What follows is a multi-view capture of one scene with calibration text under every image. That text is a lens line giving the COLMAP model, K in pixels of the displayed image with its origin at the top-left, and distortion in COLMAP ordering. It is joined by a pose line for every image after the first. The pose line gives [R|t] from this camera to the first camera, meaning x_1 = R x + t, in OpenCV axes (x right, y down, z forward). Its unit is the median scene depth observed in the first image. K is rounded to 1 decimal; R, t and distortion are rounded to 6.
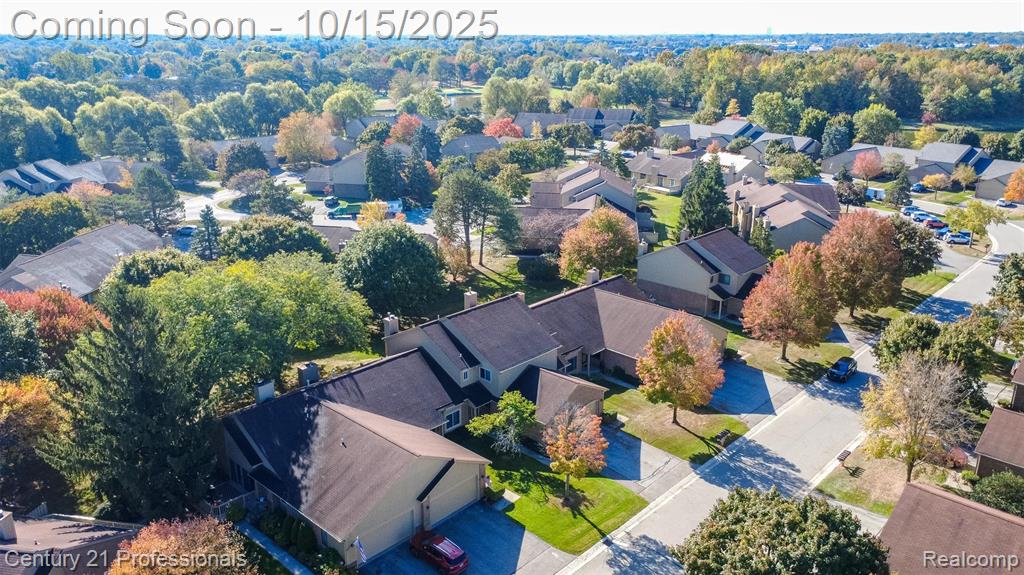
lens RADIAL K [[774.6, 0, 512.0], [0, 774.6, 287.5], [0, 0, 1]] dist [0.002185, 0.000093]
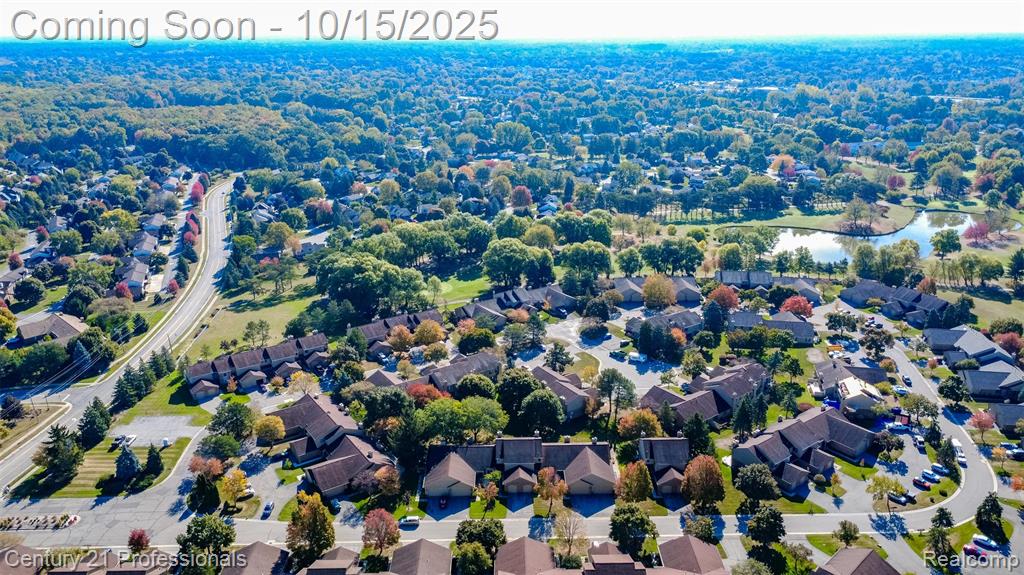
lens RADIAL K [[767.6, 0, 512.0], [0, 767.6, 287.5], [0, 0, 1]] dist [0.001481, -0.004490]
pose [[0.692858, 0.223250, -0.685644, 1.866566], [-0.212522, 0.971851, 0.101684, -0.854806], [0.689045, 0.075262, 0.720800, -1.190427]]
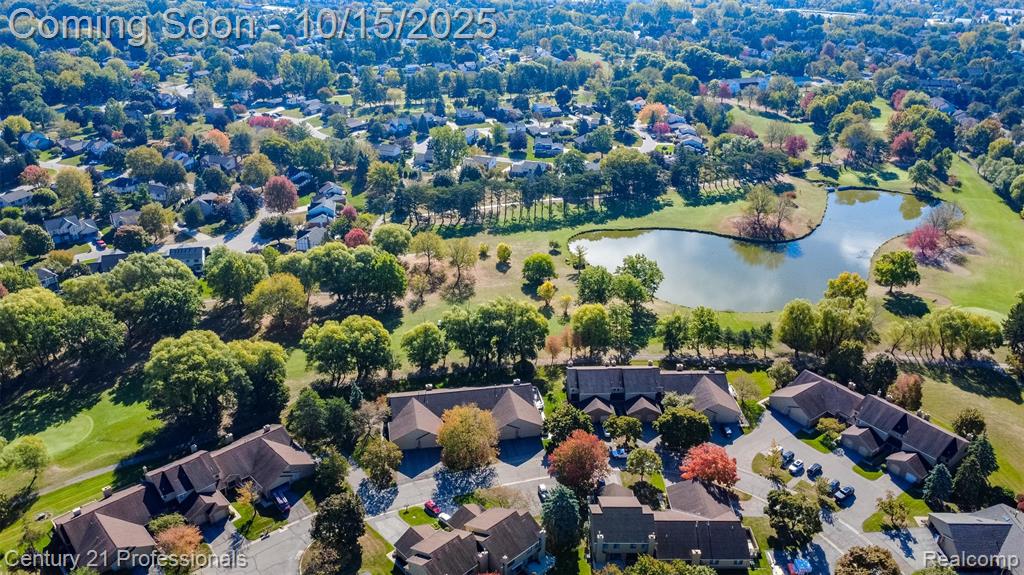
lens RADIAL K [[767.6, 0, 512.0], [0, 767.6, 287.5], [0, 0, 1]] dist [0.001481, -0.004490]
pose [[0.810107, 0.259598, -0.525675, 0.596662], [-0.191437, 0.964607, 0.181341, -1.533087], [0.554146, -0.046272, 0.831132, 0.821464]]
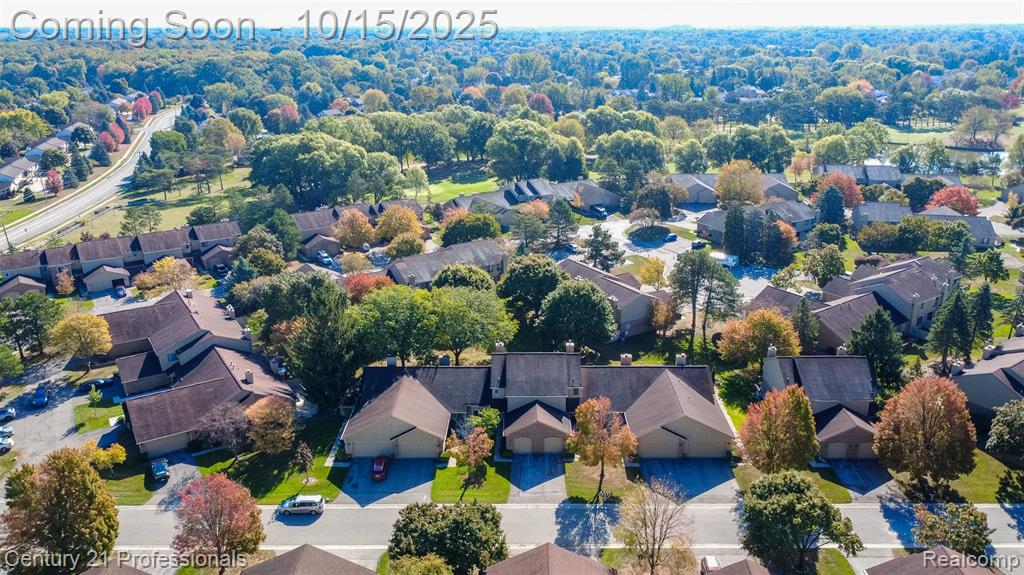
lens RADIAL K [[774.6, 0, 512.0], [0, 774.6, 287.5], [0, 0, 1]] dist [0.002185, 0.000093]
pose [[0.676635, 0.233243, -0.698400, 0.985691], [-0.220565, 0.969153, 0.109973, -0.265760], [0.702507, 0.079631, 0.707208, -0.111220]]
